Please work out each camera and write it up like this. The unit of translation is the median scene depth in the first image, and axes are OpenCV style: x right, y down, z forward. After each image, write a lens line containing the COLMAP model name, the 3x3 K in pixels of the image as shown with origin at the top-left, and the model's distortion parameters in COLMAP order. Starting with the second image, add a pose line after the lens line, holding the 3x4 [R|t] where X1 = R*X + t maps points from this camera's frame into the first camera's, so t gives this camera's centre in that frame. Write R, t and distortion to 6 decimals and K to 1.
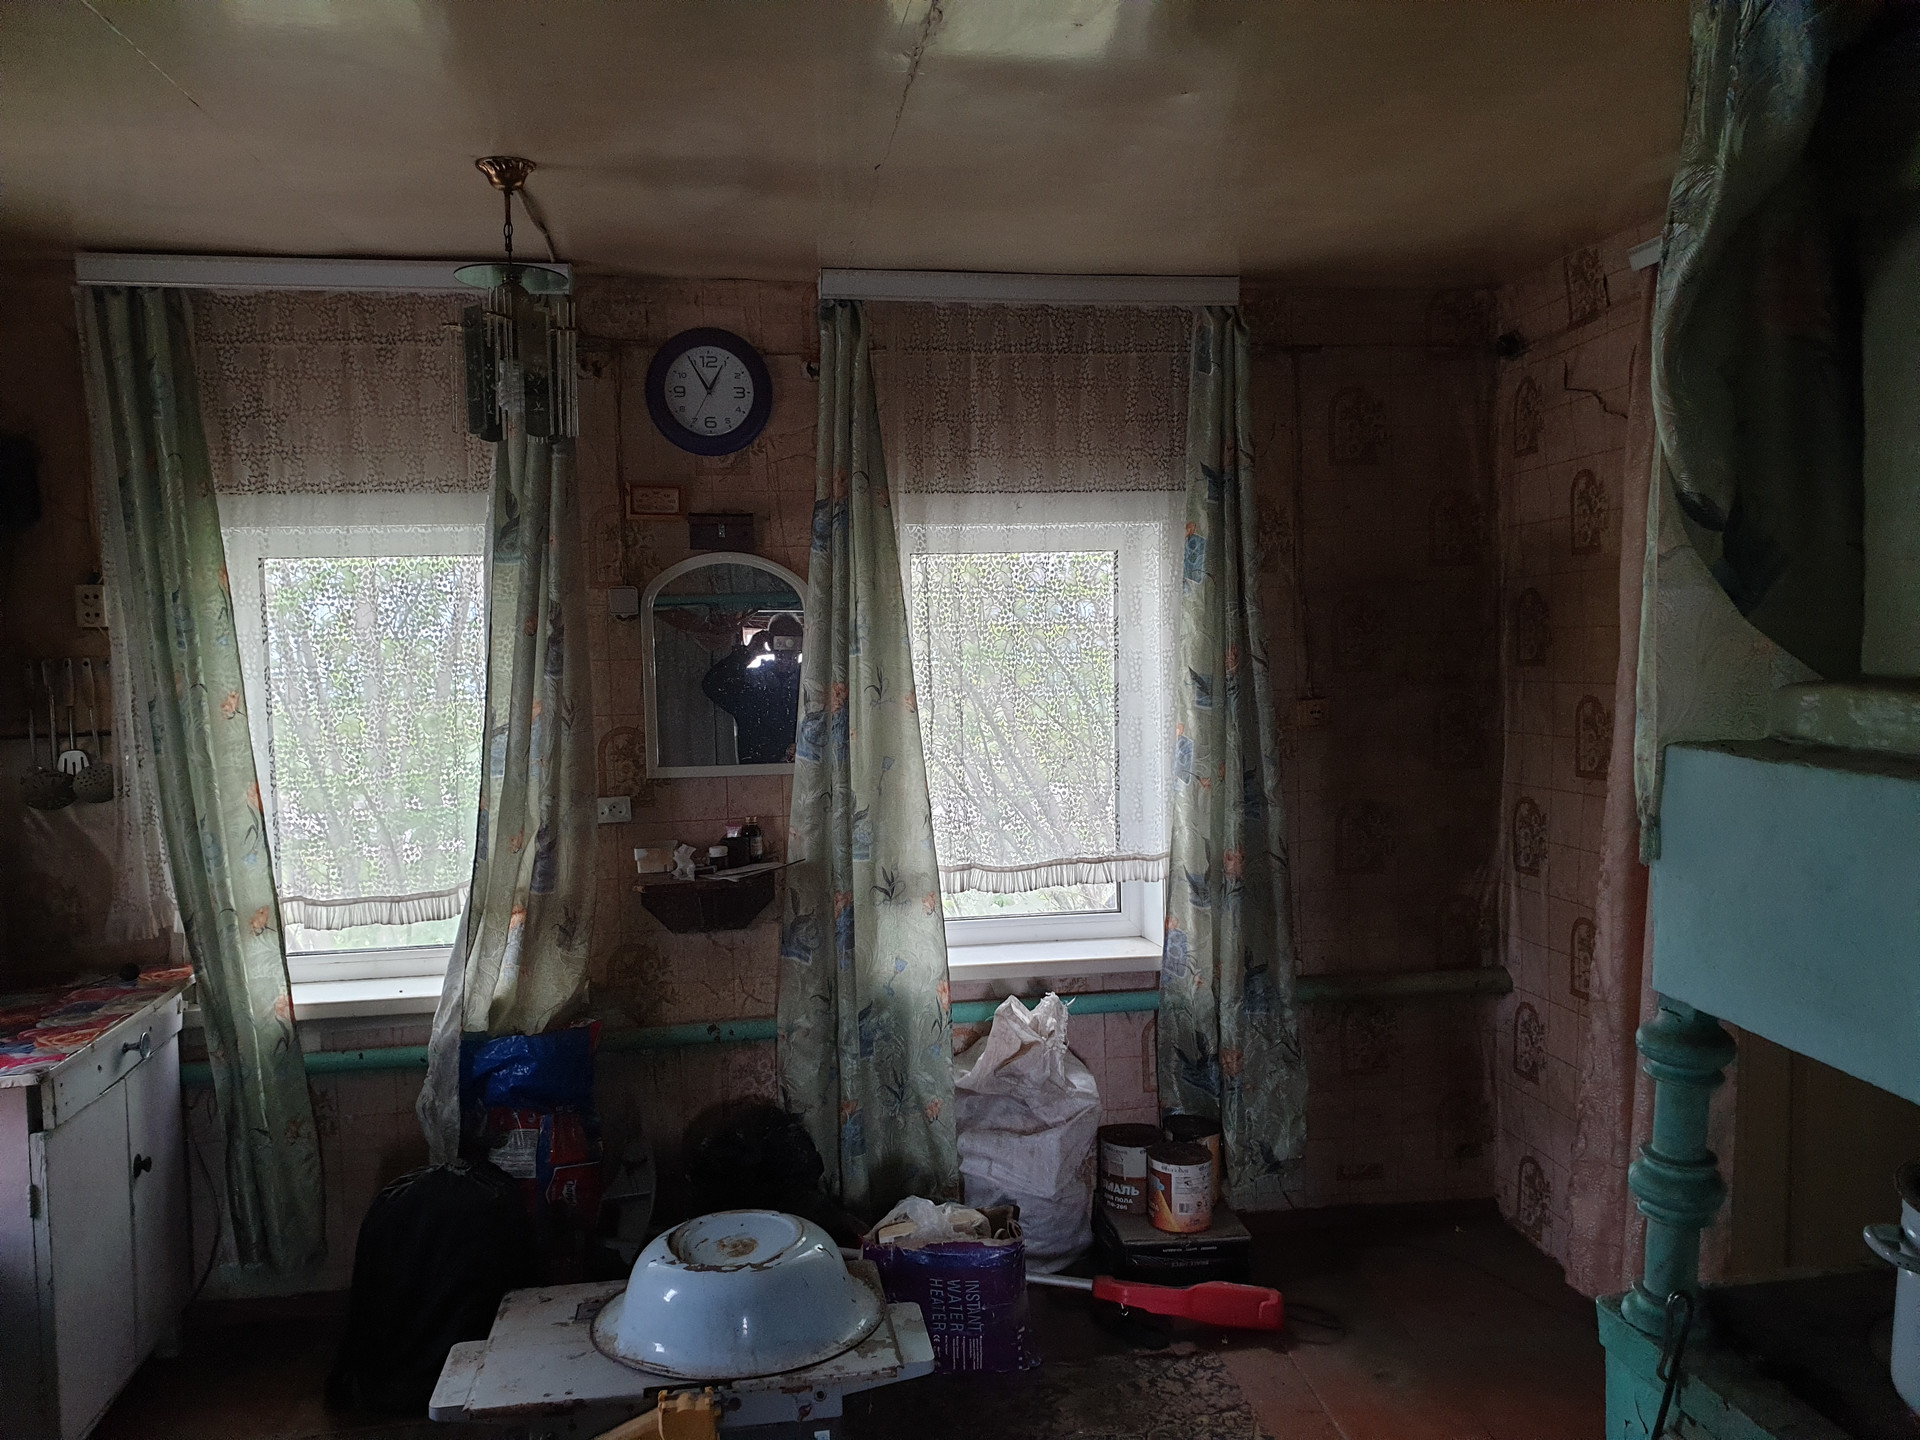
lens RADIAL K [[1482.4, 0, 951.5], [0, 1482.4, 716.3], [0, 0, 1]] dist [0.022707, -0.005096]
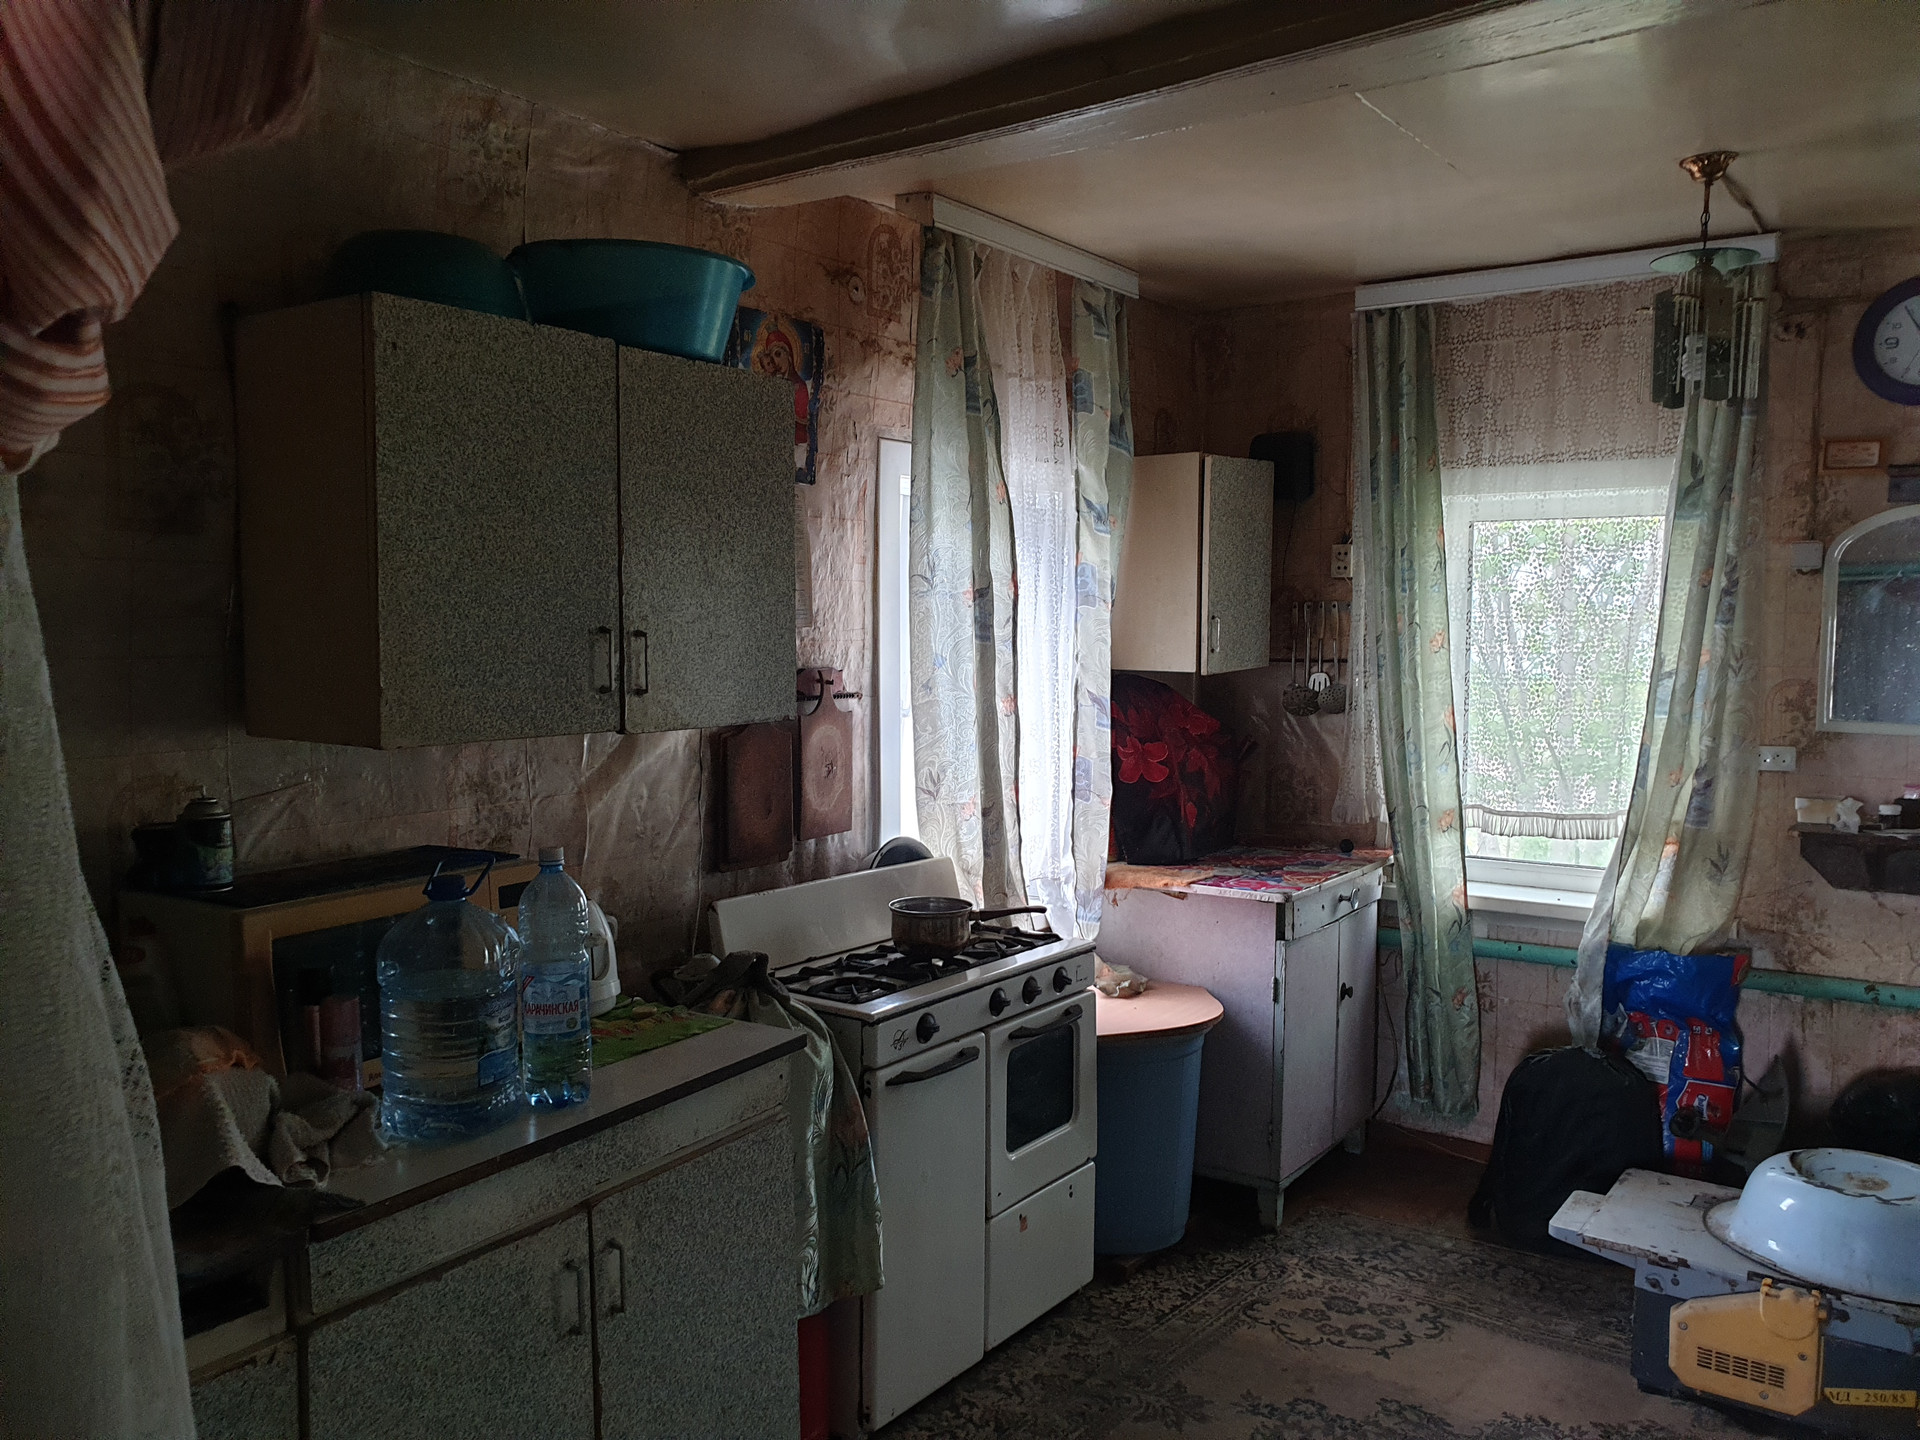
lens RADIAL K [[1482.4, 0, 958.1], [0, 1482.4, 722.4], [0, 0, 1]] dist [0.022707, -0.005096]
pose [[0.722047, 0.076488, -0.687603, 0.076027], [-0.066112, 0.996950, 0.041475, 0.034219], [0.688678, 0.015512, 0.724901, -0.154069]]
